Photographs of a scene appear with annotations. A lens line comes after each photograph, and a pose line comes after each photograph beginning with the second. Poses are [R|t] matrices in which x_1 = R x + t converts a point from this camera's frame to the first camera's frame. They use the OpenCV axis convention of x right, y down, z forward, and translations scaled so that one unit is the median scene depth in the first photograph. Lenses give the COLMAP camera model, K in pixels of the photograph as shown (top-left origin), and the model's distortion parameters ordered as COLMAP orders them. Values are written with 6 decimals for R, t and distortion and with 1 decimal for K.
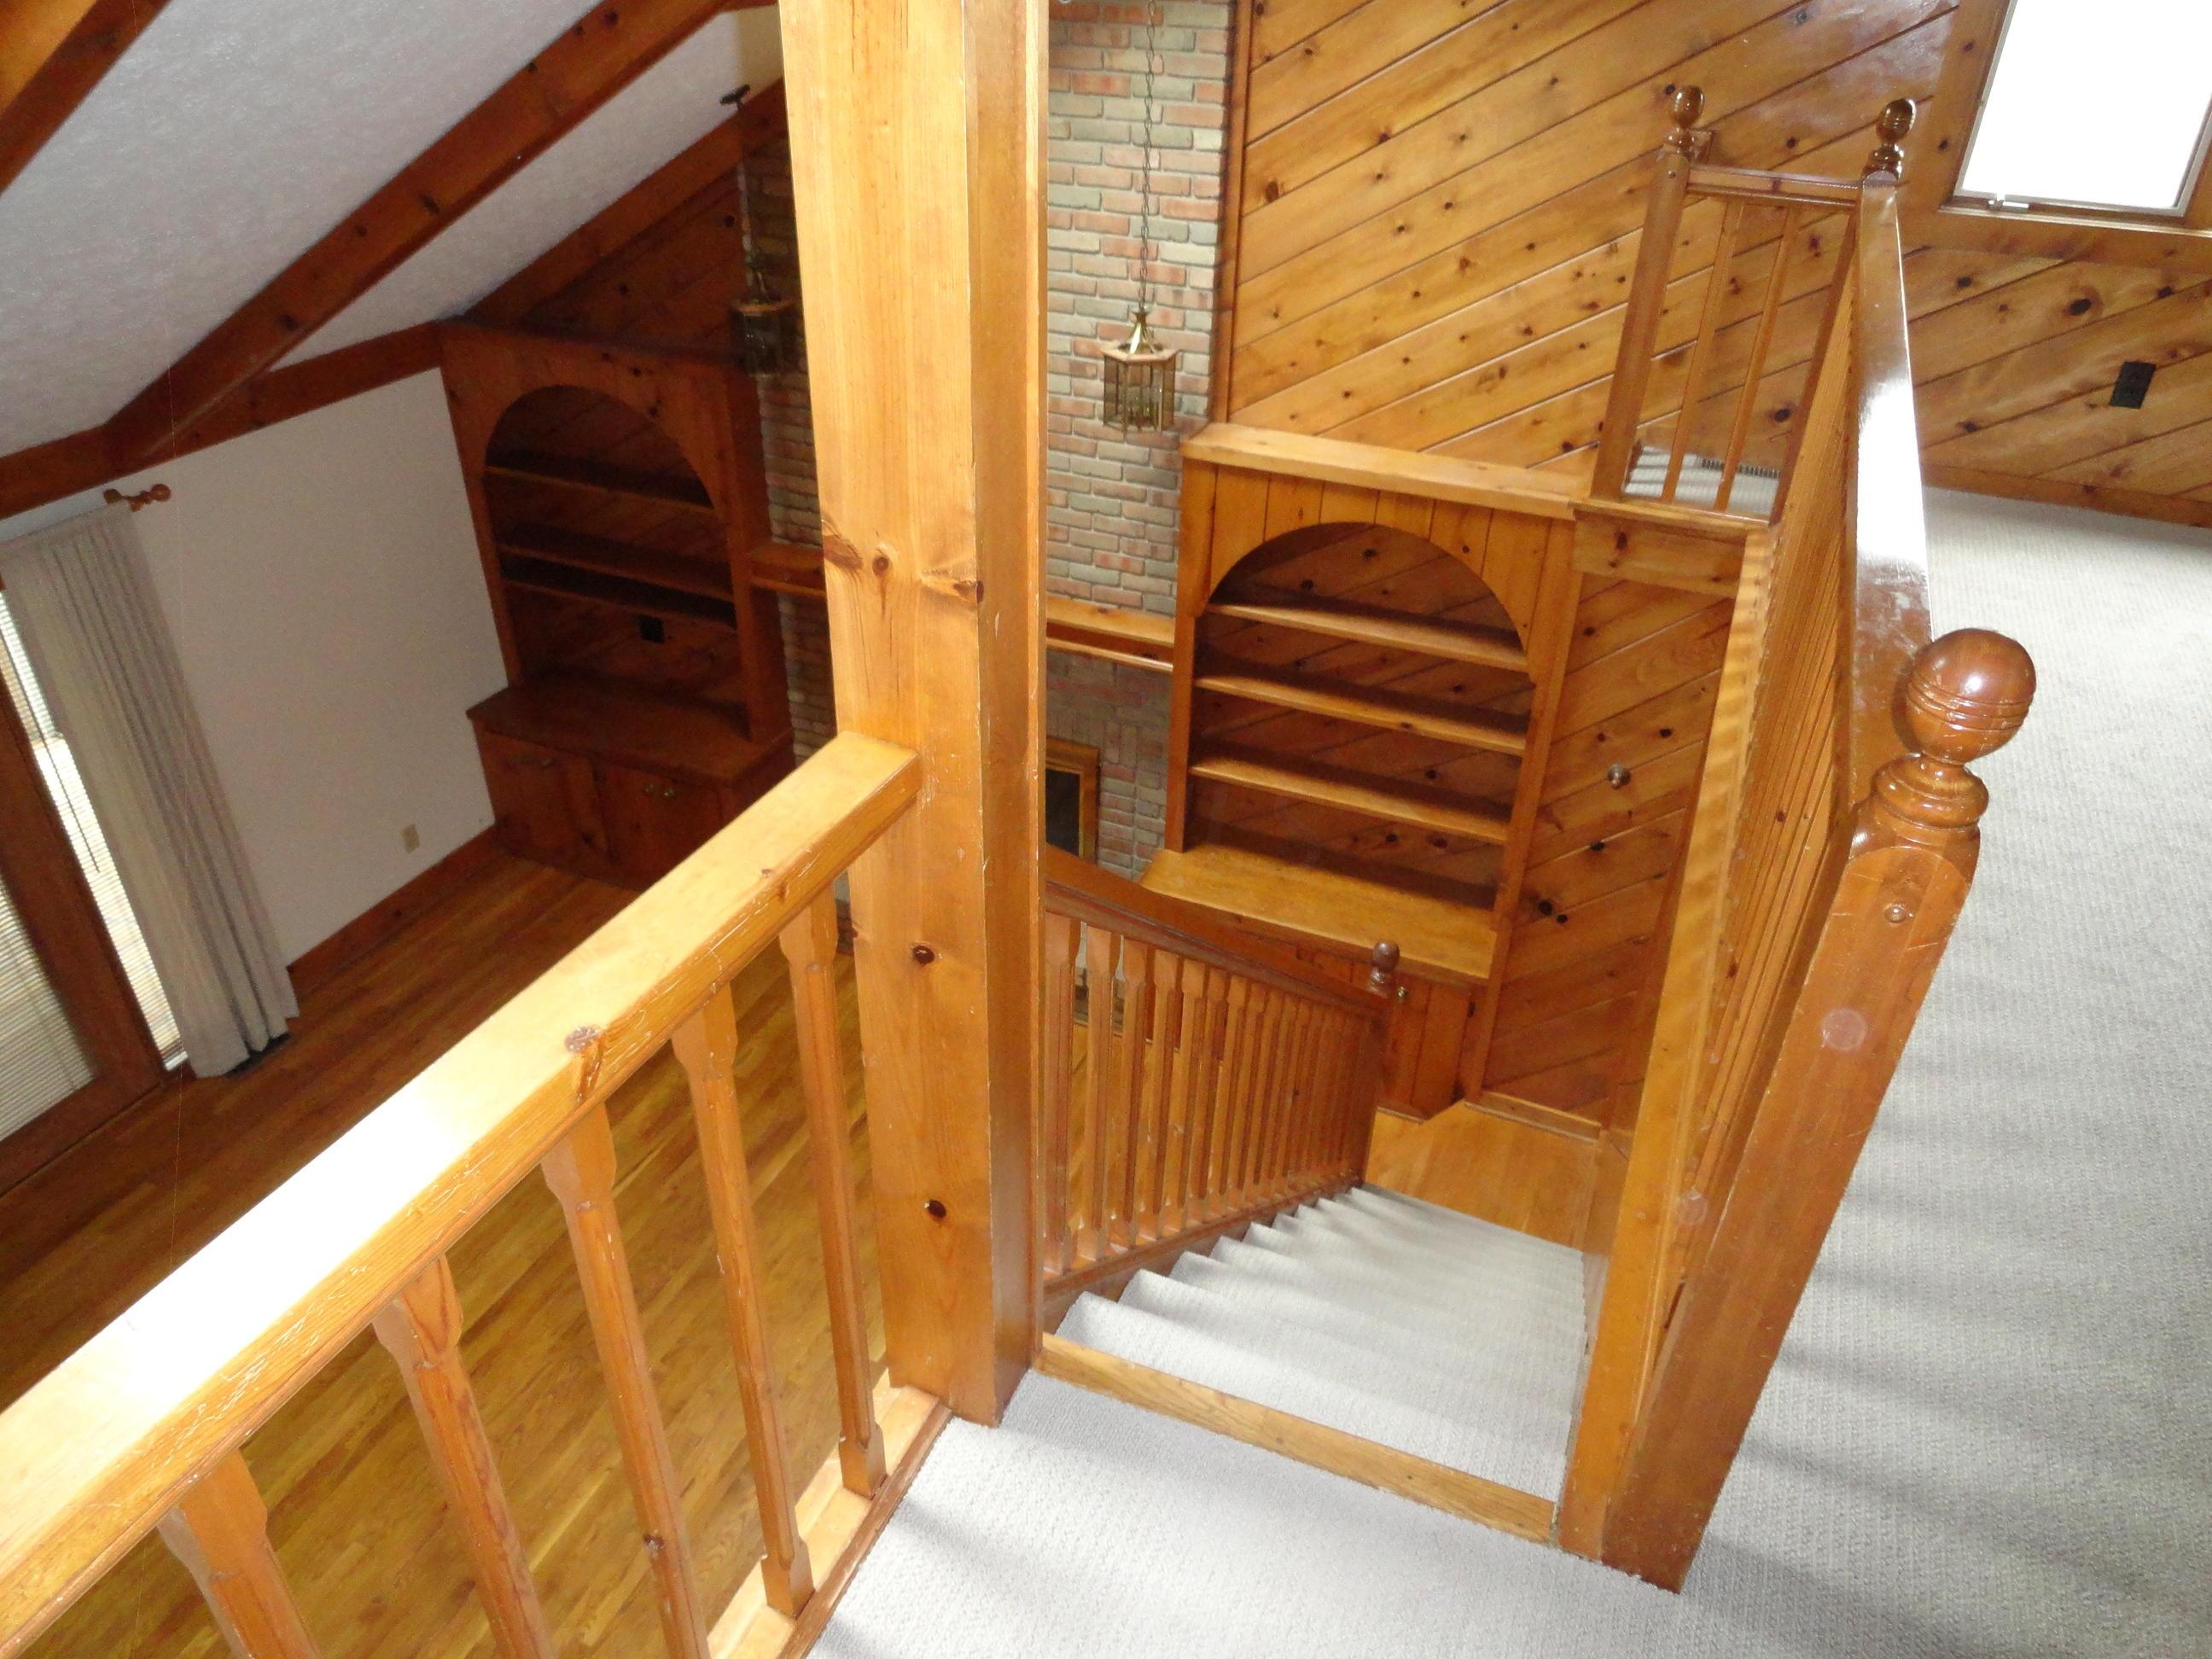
lens RADIAL K [[1509.6, 0, 1106.0], [0, 1509.6, 829.5], [0, 0, 1]] dist [-0.002826, -0.000127]
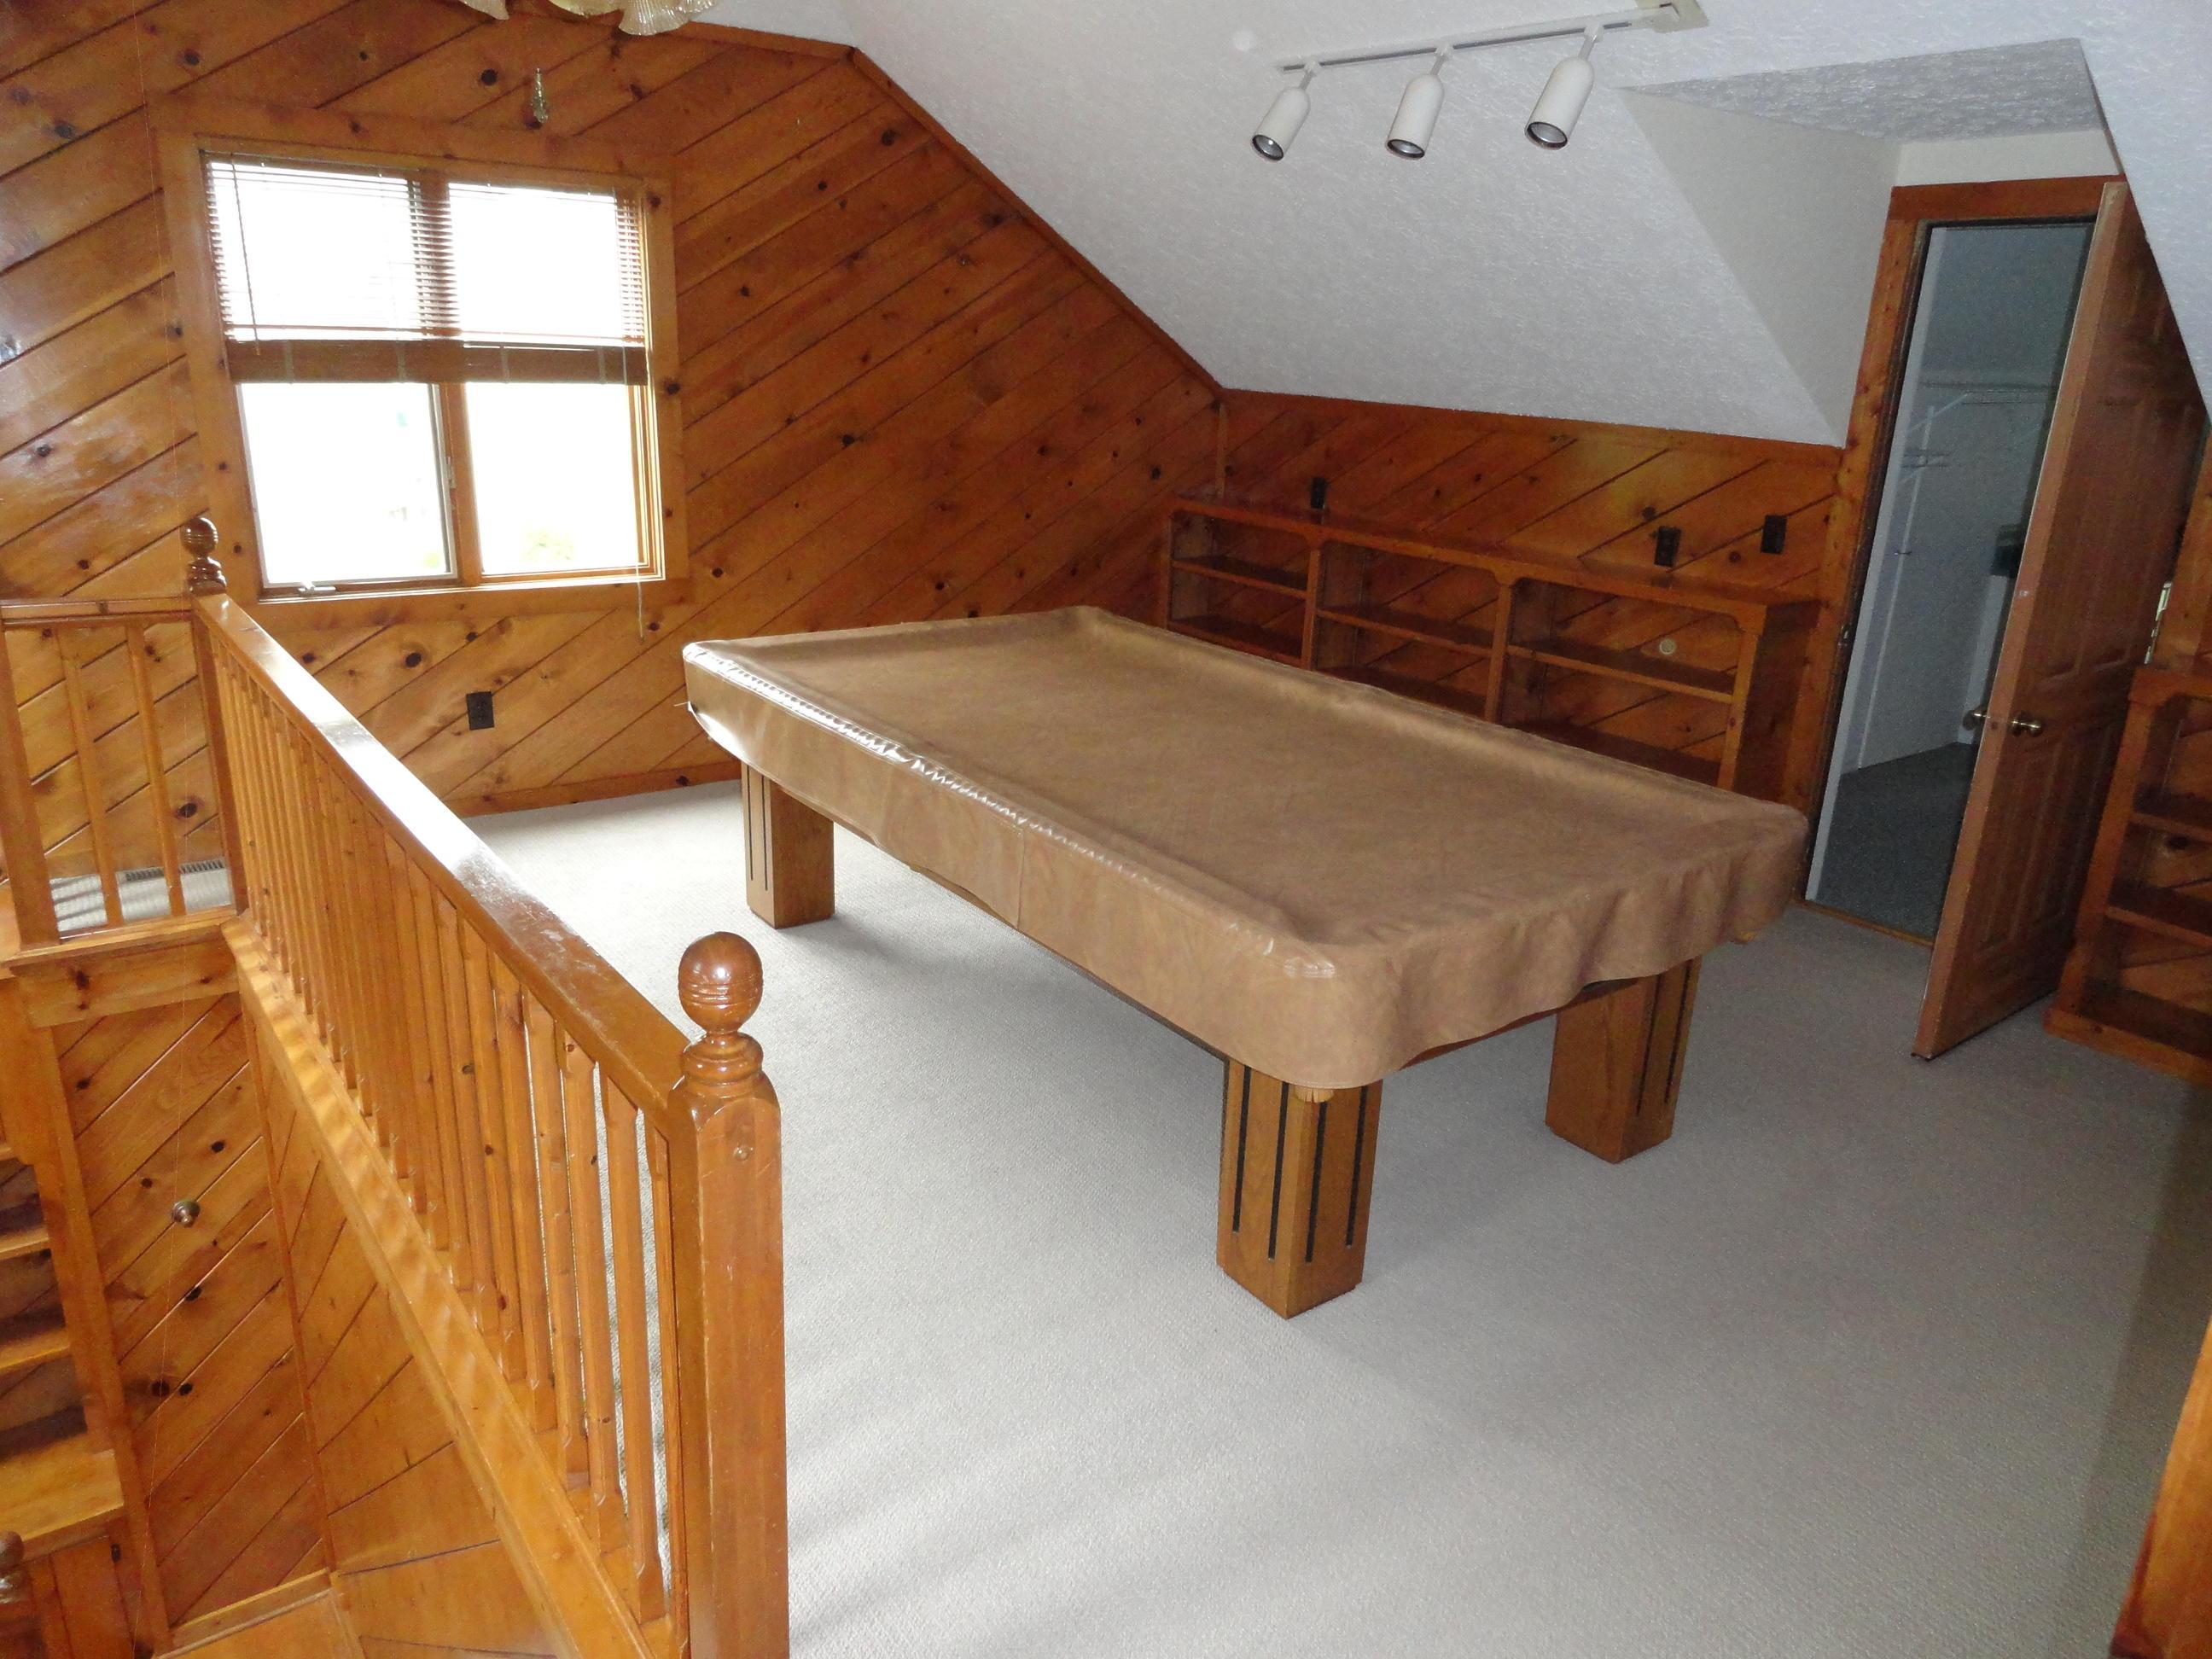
lens RADIAL K [[1548.0, 0, 1106.0], [0, 1548.0, 829.5], [0, 0, 1]] dist [-0.005391, -0.003223]
pose [[0.495949, -0.272065, 0.824631, -0.101700], [0.441762, 0.896626, 0.030134, -0.028429], [-0.747584, 0.349345, 0.564868, -0.024755]]
